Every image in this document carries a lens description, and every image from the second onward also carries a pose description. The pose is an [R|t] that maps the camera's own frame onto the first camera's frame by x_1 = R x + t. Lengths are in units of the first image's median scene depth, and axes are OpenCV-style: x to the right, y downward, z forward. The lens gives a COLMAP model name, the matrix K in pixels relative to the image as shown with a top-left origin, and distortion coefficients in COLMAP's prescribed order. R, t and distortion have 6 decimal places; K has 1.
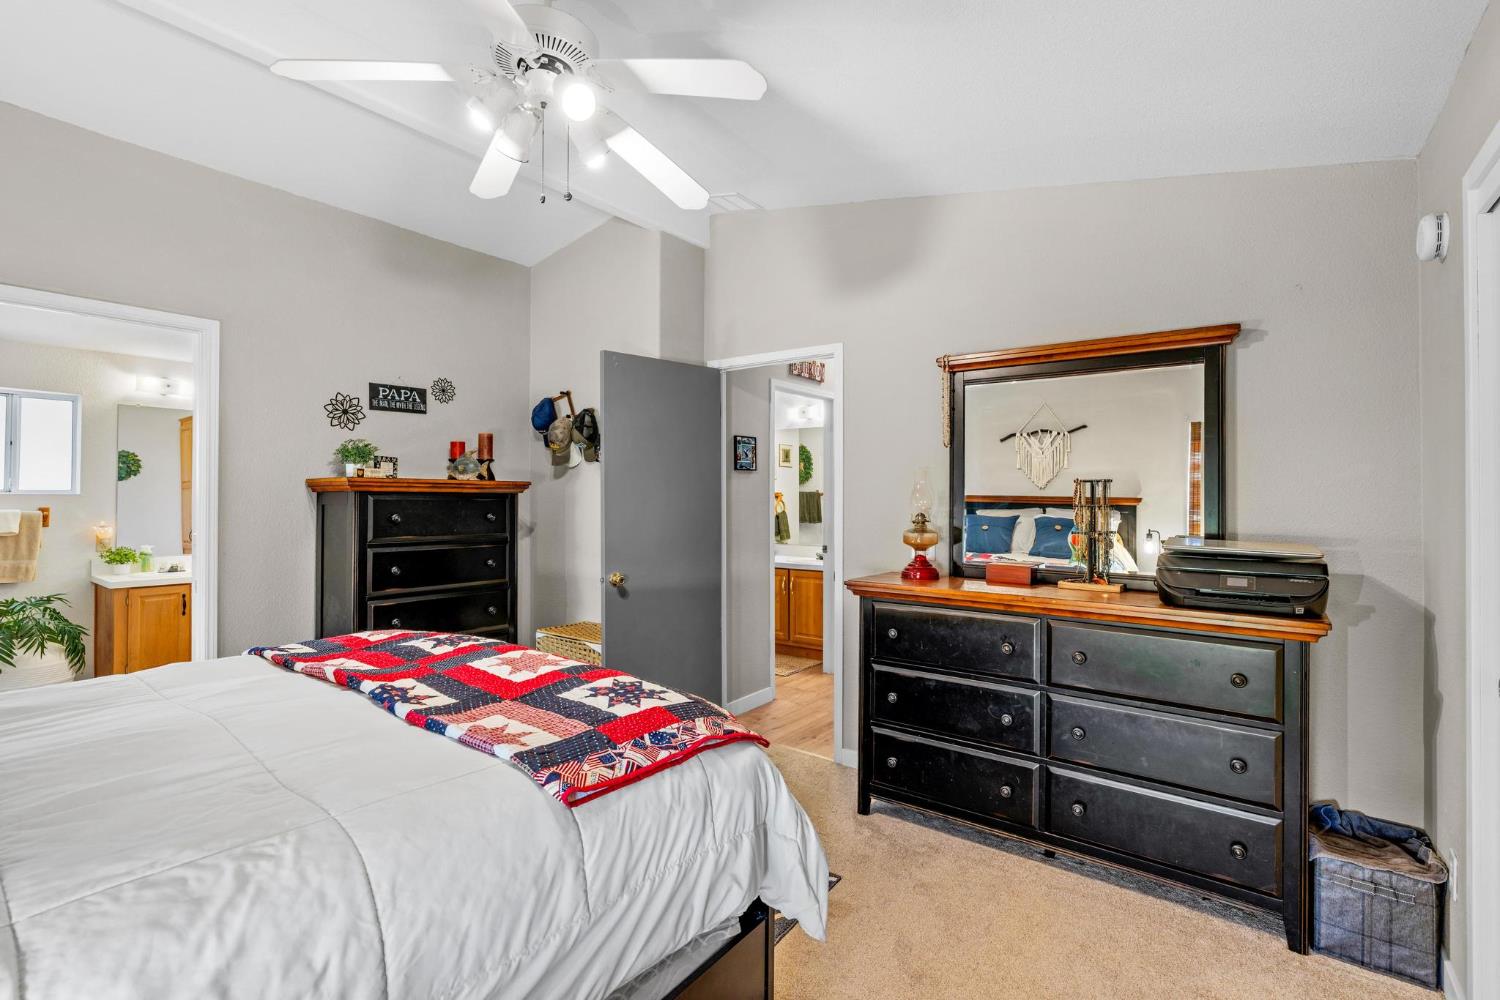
lens RADIAL K [[689.3, 0, 754.6], [0, 689.3, 493.0], [0, 0, 1]] dist [-0.005327, 0.000178]
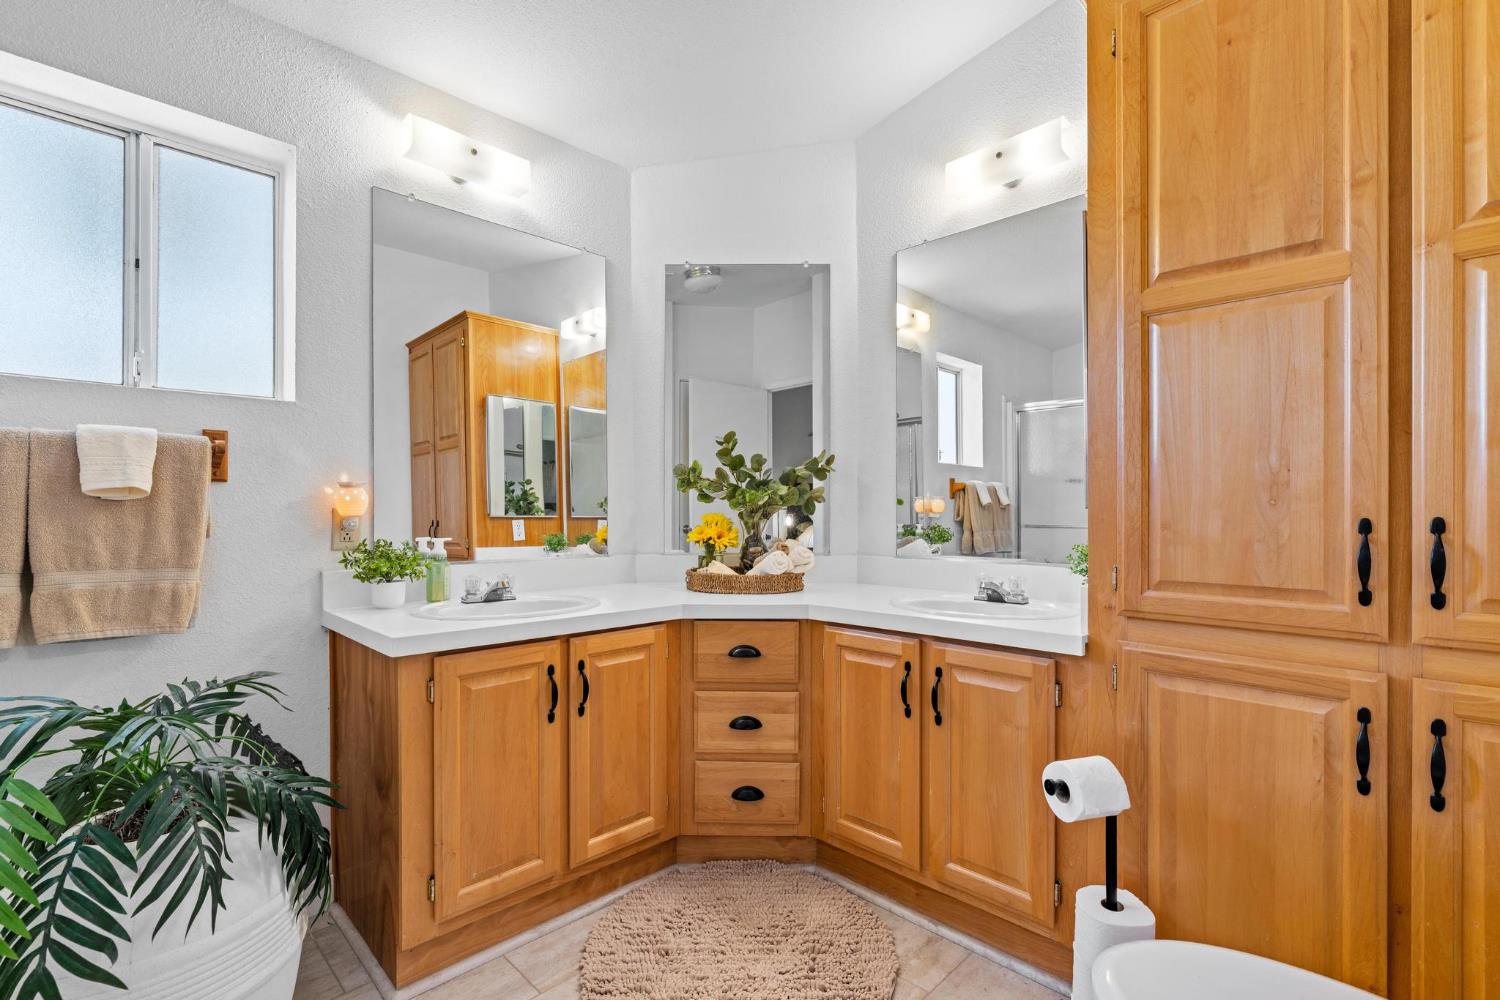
lens RADIAL K [[689.3, 0, 740.5], [0, 689.3, 516.0], [0, 0, 1]] dist [-0.005327, 0.000178]
pose [[0.988761, -0.005534, -0.149402, -0.665427], [0.006891, 0.999940, 0.008572, 0.063923], [0.149345, -0.009505, 0.988739, 0.640982]]
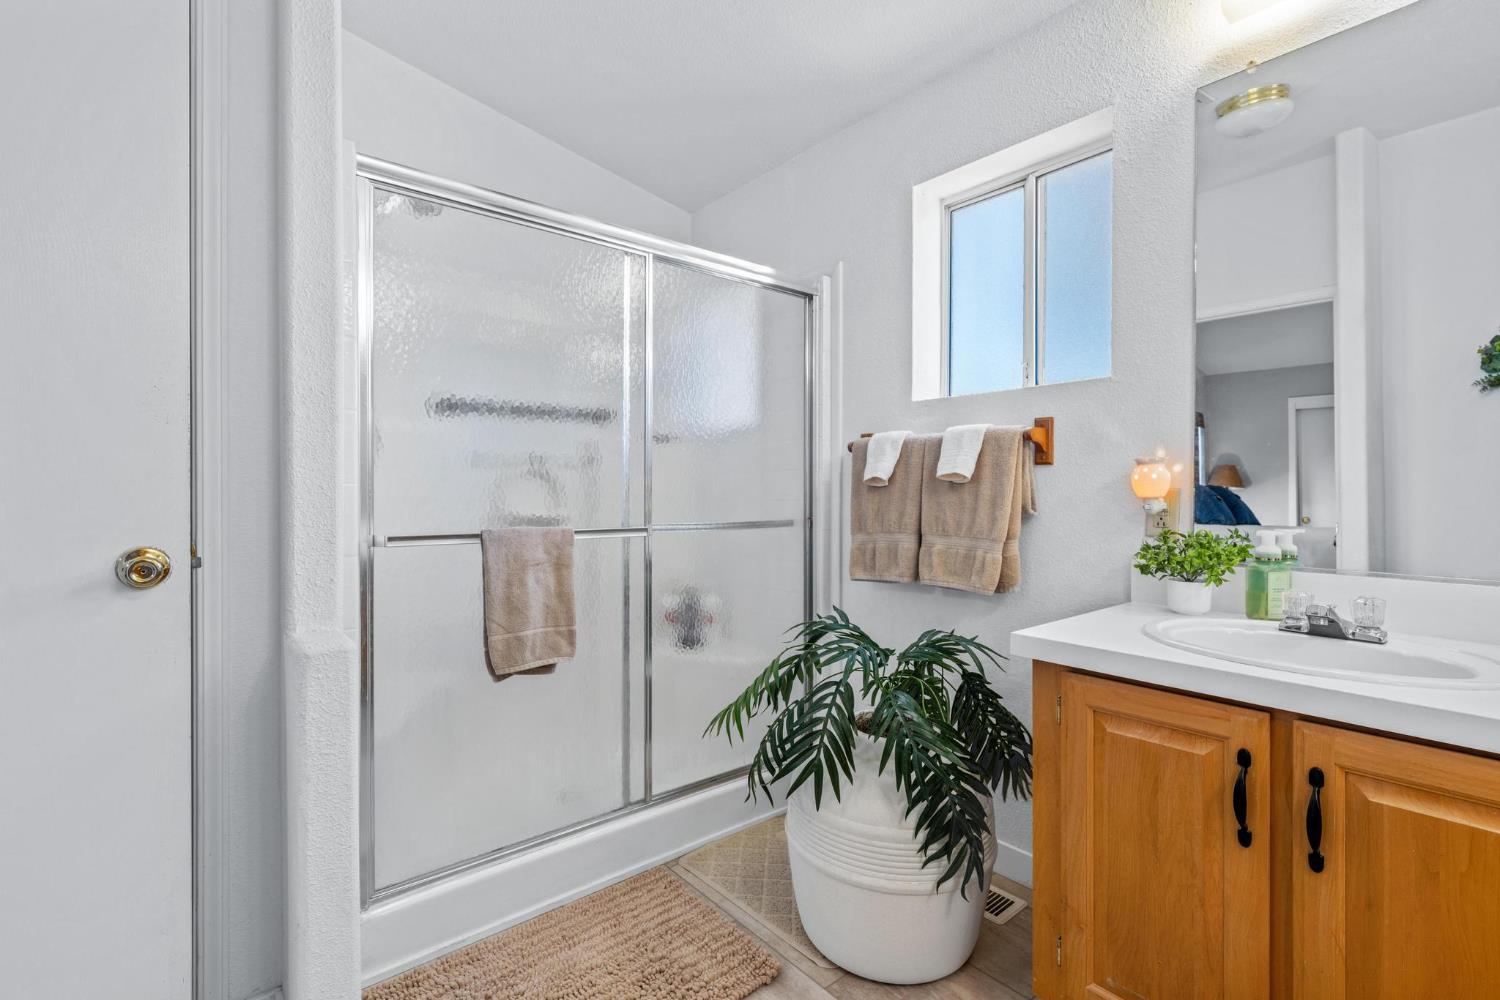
lens RADIAL K [[689.3, 0, 751.5], [0, 689.3, 495.0], [0, 0, 1]] dist [-0.005327, 0.000178]
pose [[-0.232413, -0.000900, -0.972617, -0.571150], [-0.000443, 1.000000, -0.000819, 0.064757], [0.972617, 0.000240, -0.232413, 0.885413]]
